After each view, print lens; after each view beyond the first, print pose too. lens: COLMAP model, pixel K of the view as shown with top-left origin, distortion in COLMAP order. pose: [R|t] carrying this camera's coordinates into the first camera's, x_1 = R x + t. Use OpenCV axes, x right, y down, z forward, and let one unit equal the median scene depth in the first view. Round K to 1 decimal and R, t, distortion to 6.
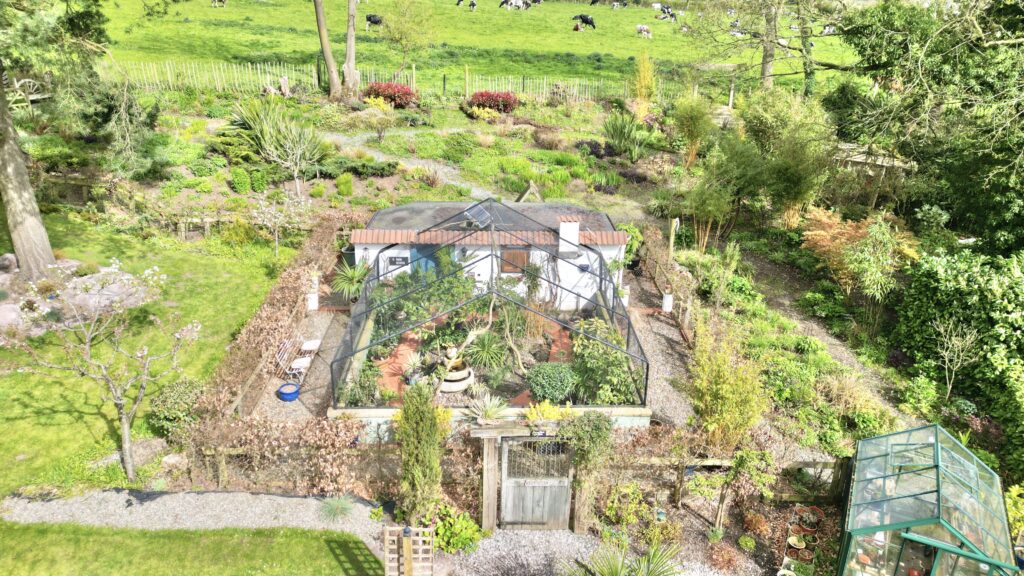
lens RADIAL K [[738.1, 0, 512.0], [0, 738.1, 288.0], [0, 0, 1]] dist [0.068567, -0.039148]
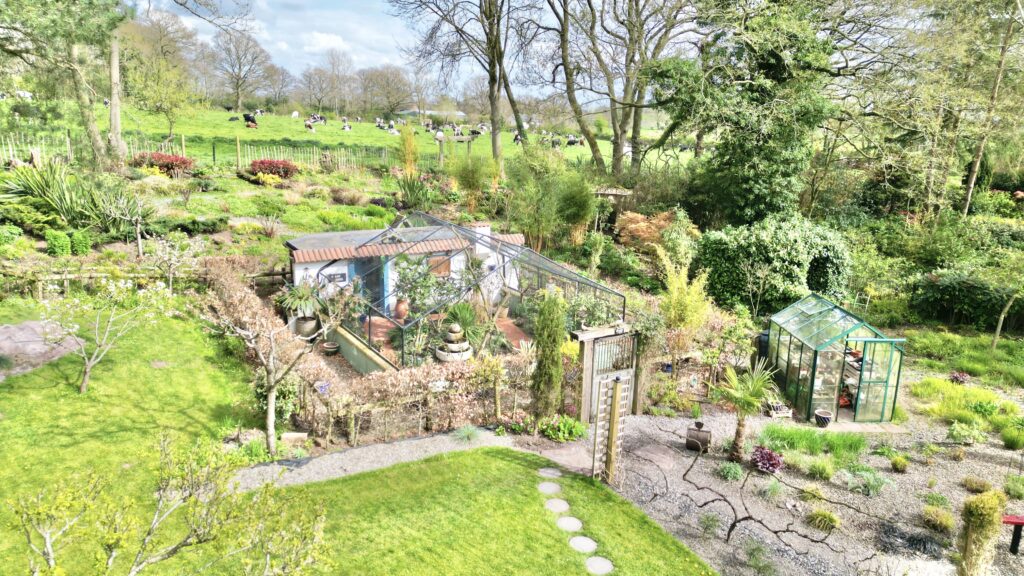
lens RADIAL K [[738.1, 0, 512.0], [0, 738.1, 288.0], [0, 0, 1]] dist [0.068567, -0.039148]
pose [[0.867637, -0.112373, 0.484333, -0.354046], [0.182411, 0.978141, -0.099828, 0.101682], [-0.462528, 0.174962, 0.869170, -0.029117]]
